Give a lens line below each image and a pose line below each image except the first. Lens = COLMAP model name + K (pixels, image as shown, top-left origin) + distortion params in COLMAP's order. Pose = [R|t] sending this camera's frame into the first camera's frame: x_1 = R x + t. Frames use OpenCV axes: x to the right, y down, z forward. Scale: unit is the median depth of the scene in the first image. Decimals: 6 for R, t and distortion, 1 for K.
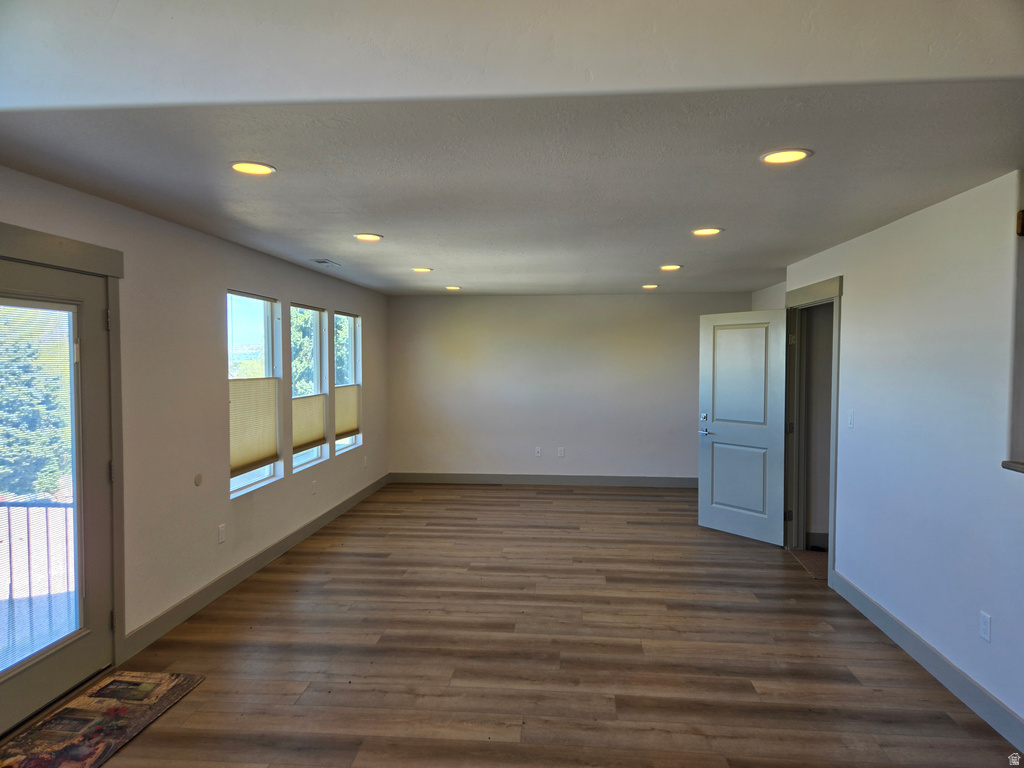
lens RADIAL K [[686.0, 0, 510.4], [0, 686.0, 386.3], [0, 0, 1]] dist [0.069200, -0.027976]
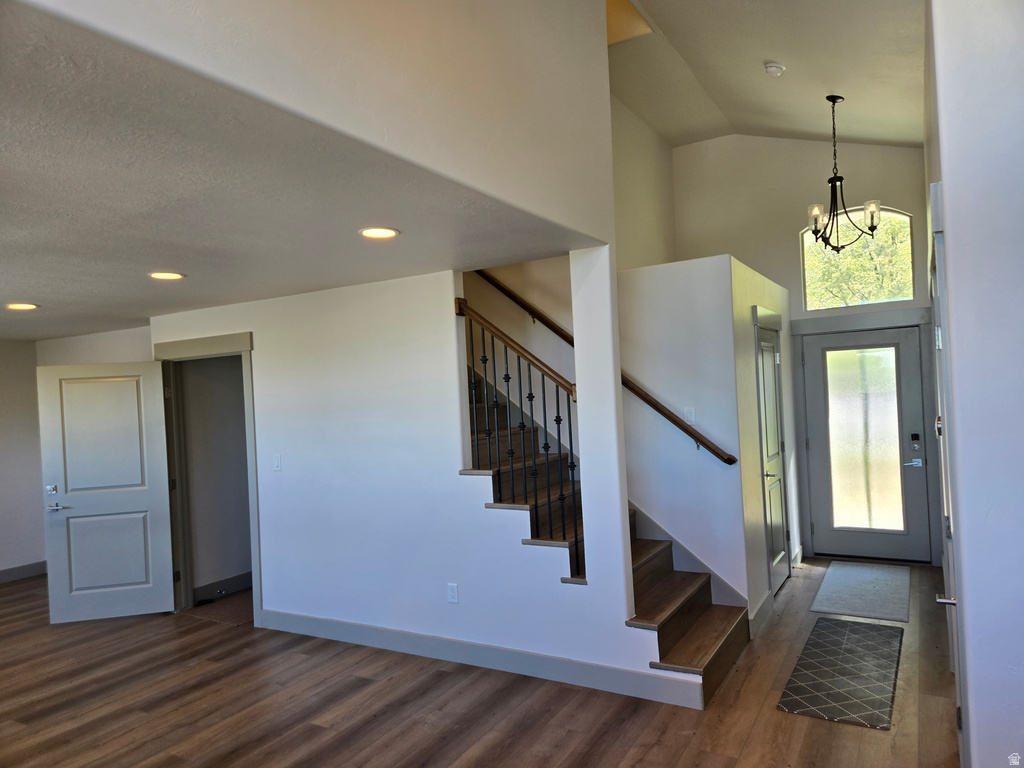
lens RADIAL K [[686.0, 0, 510.5], [0, 686.0, 385.6], [0, 0, 1]] dist [0.069200, -0.027976]
pose [[0.439070, -0.011527, 0.898379, -0.304275], [0.086109, 0.995855, -0.029307, -0.009260], [-0.894317, 0.090227, 0.438242, 0.172282]]
